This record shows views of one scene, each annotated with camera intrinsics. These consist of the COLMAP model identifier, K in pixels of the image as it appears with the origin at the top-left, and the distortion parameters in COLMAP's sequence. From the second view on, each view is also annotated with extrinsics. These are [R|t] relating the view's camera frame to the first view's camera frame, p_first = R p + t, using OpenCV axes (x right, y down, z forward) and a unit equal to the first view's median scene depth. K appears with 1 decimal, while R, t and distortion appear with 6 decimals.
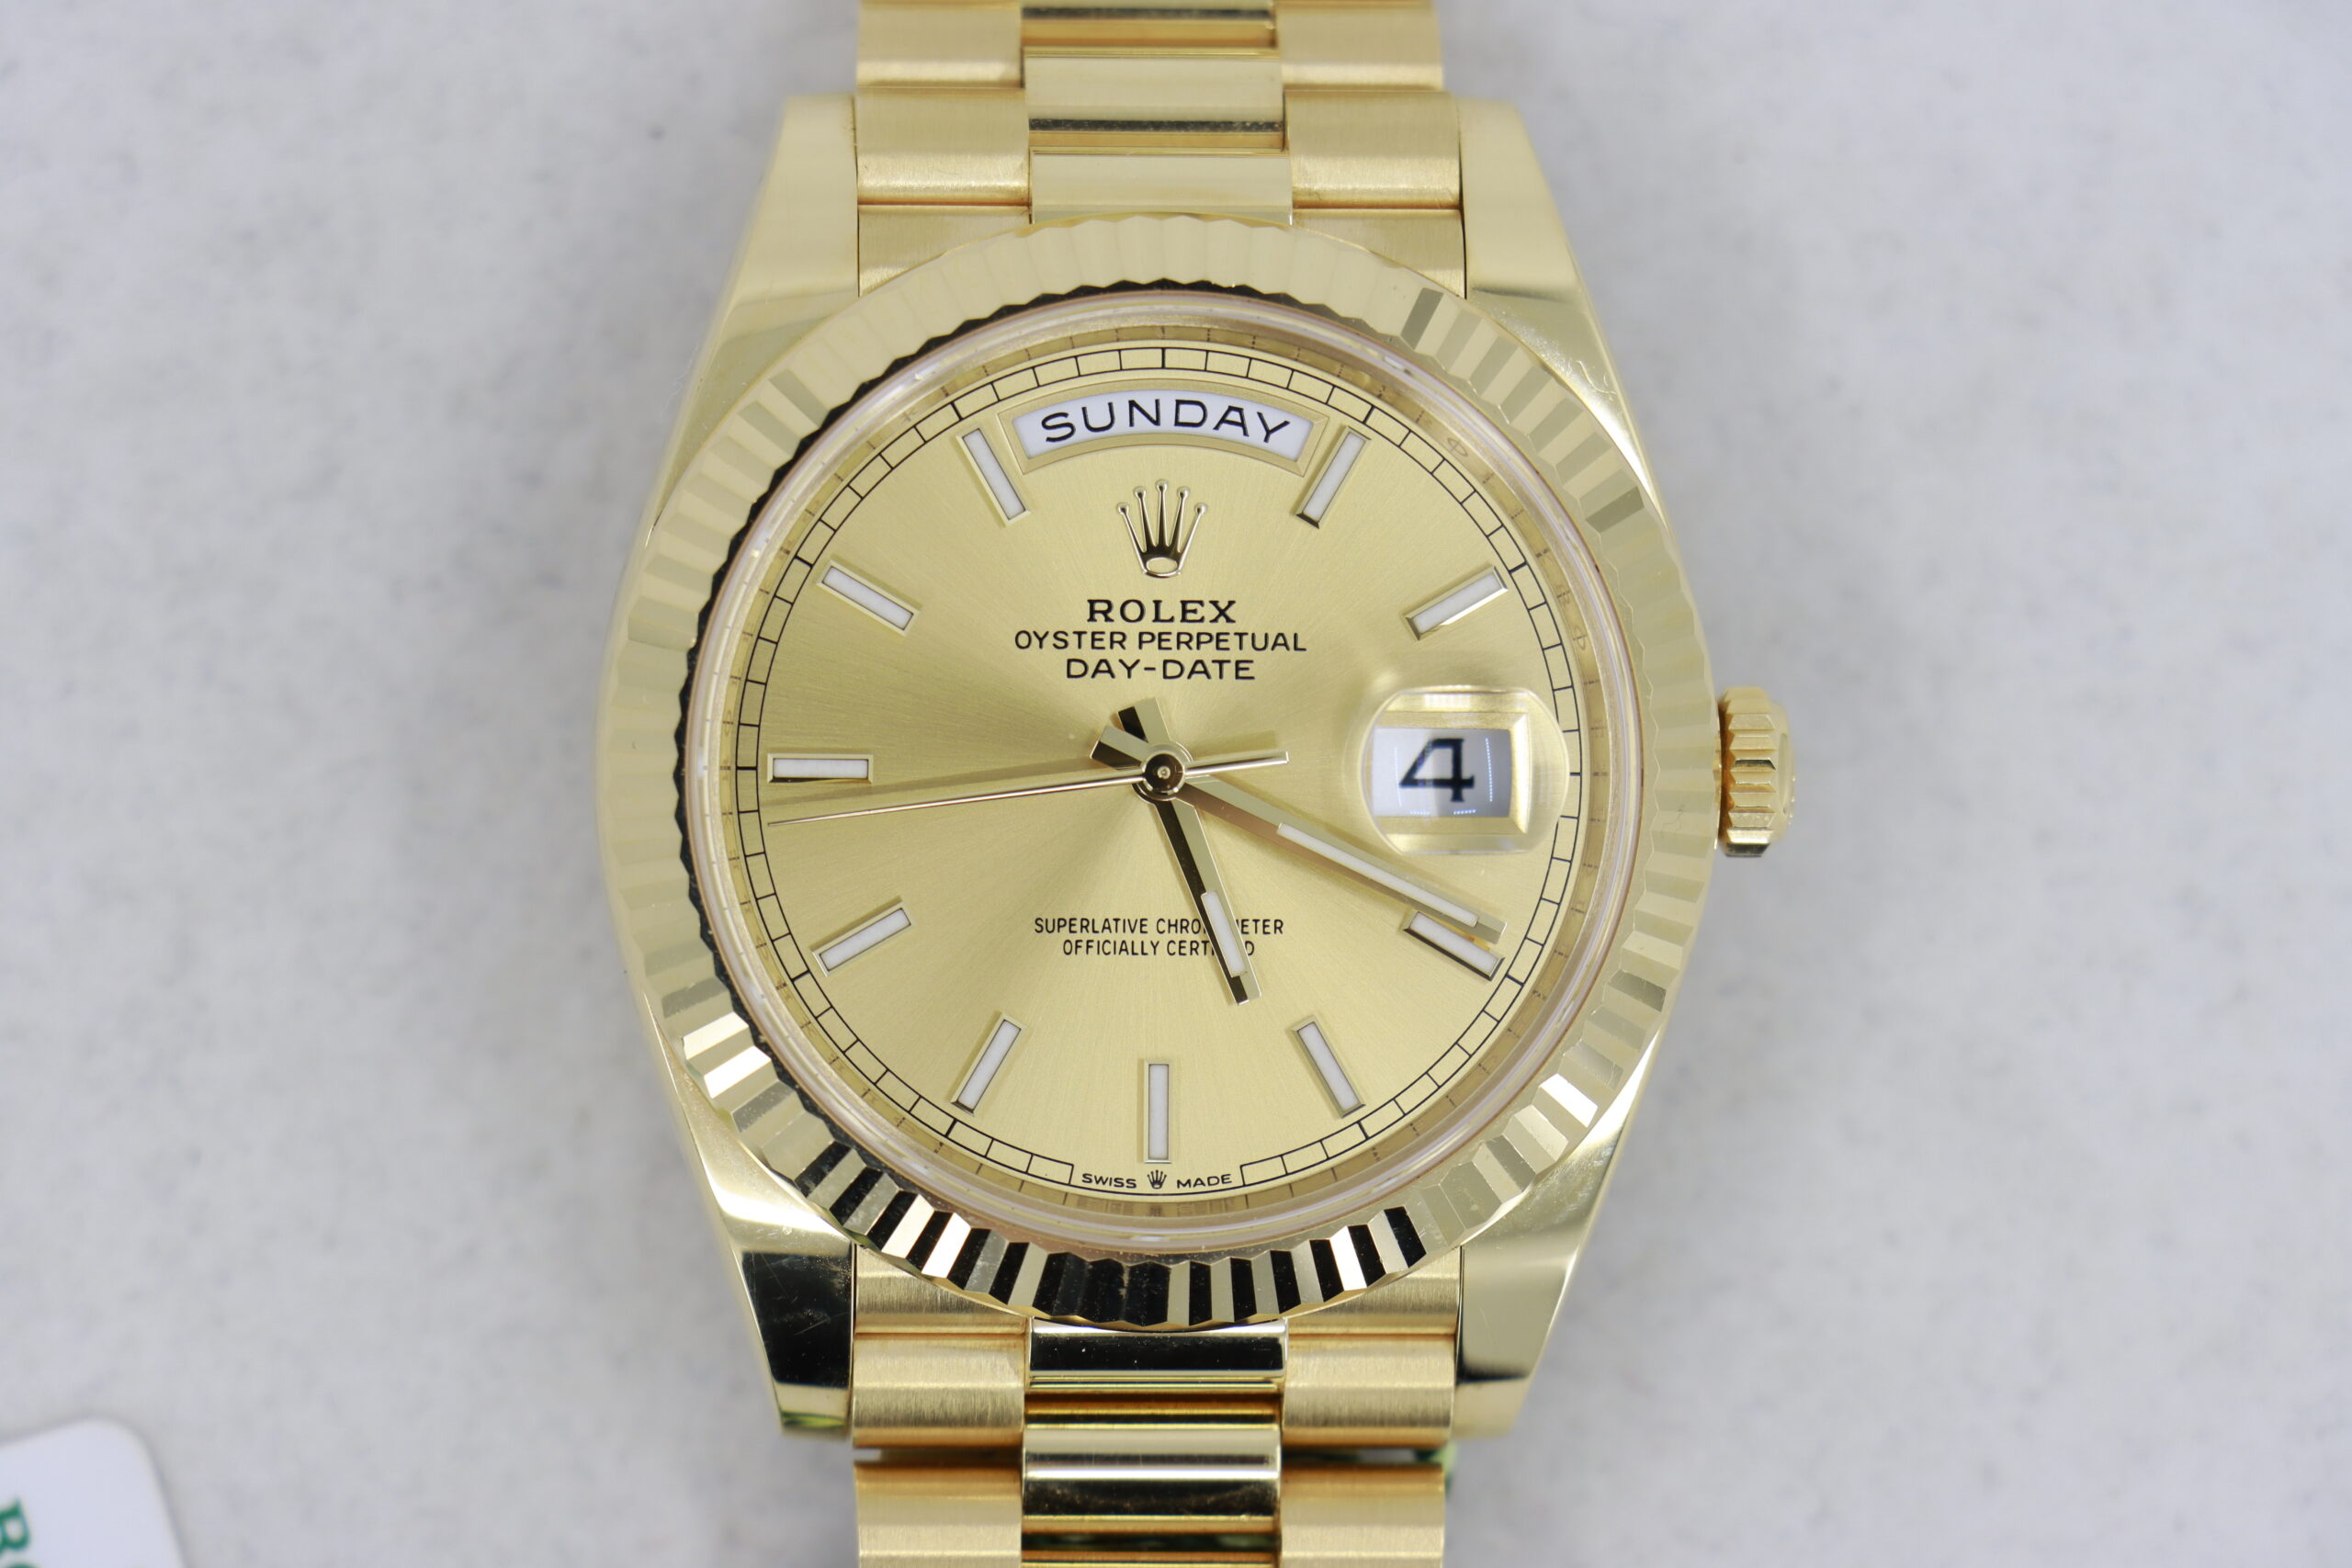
lens RADIAL K [[13958.5, 0, 1183.4], [0, 13958.5, 794.5], [0, 0, 1]] dist [0.193961, 0.000000]
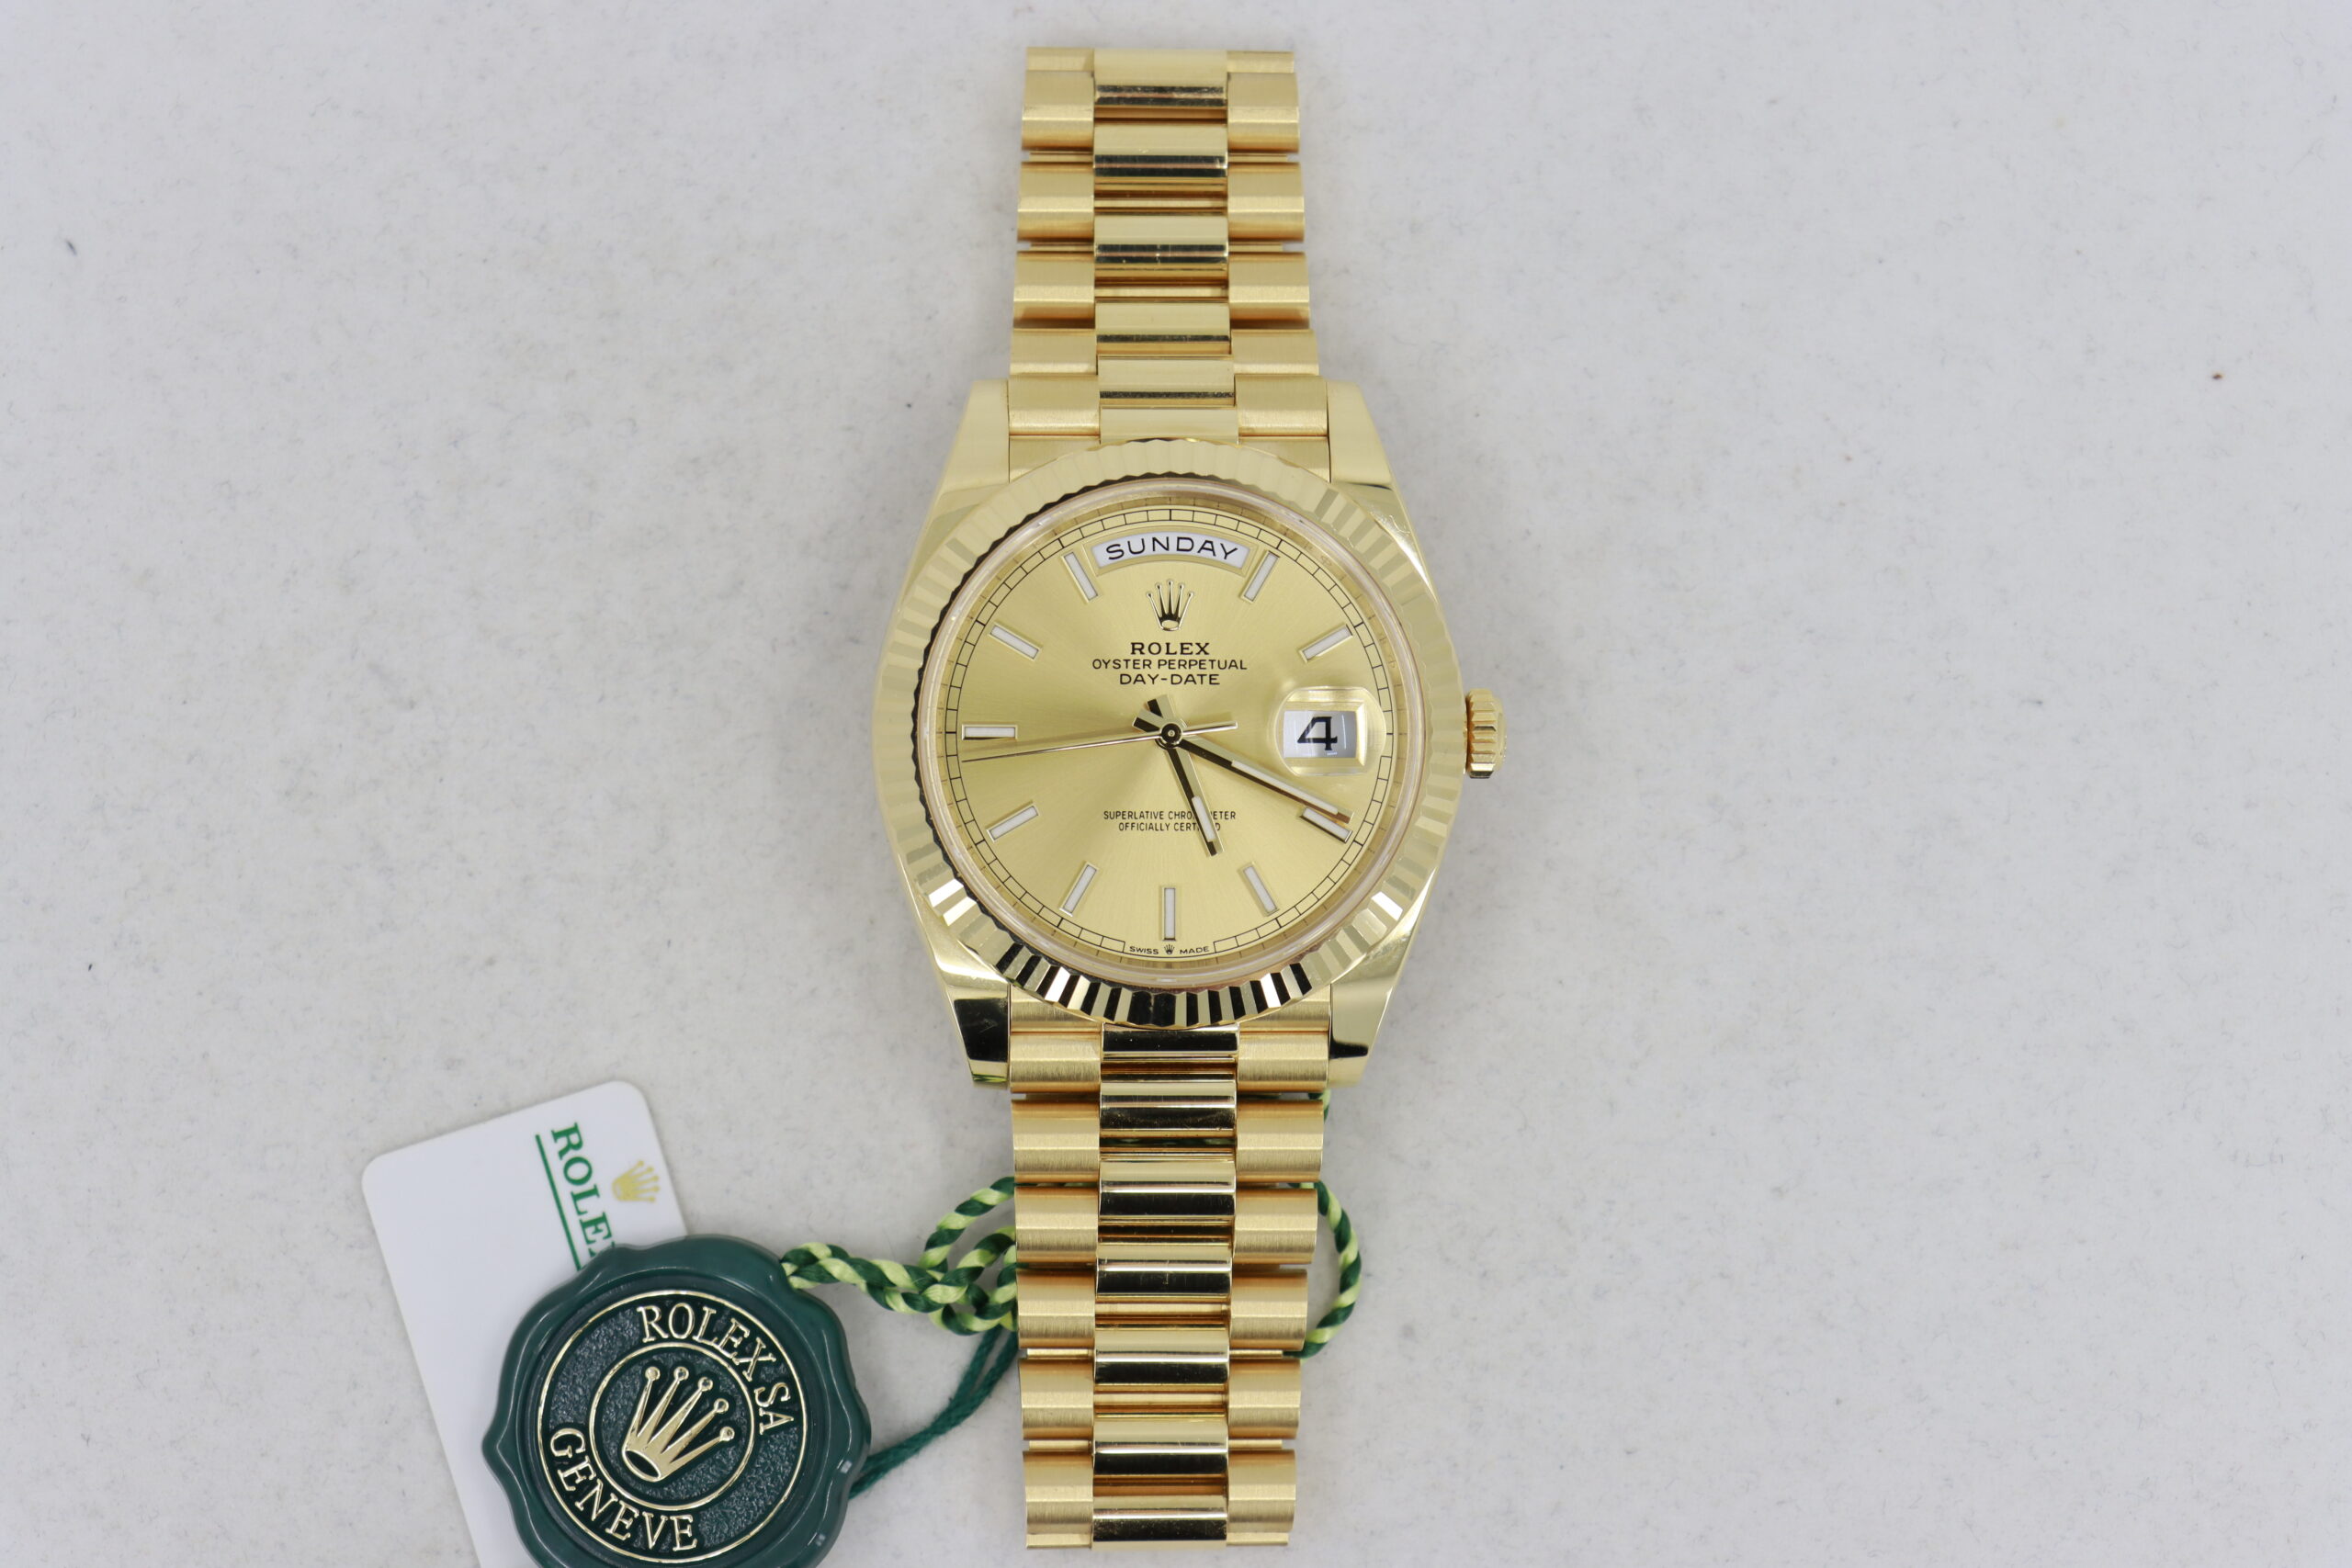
lens RADIAL K [[6118.2, 0, 1154.2], [0, 6118.2, 763.8], [0, 0, 1]] dist [0.080900, 0.000000]
pose [[0.999802, -0.005474, -0.019148, 0.011975], [0.005190, 0.999876, -0.014849, 0.014656], [0.019227, 0.014746, 0.999706, 0.170769]]
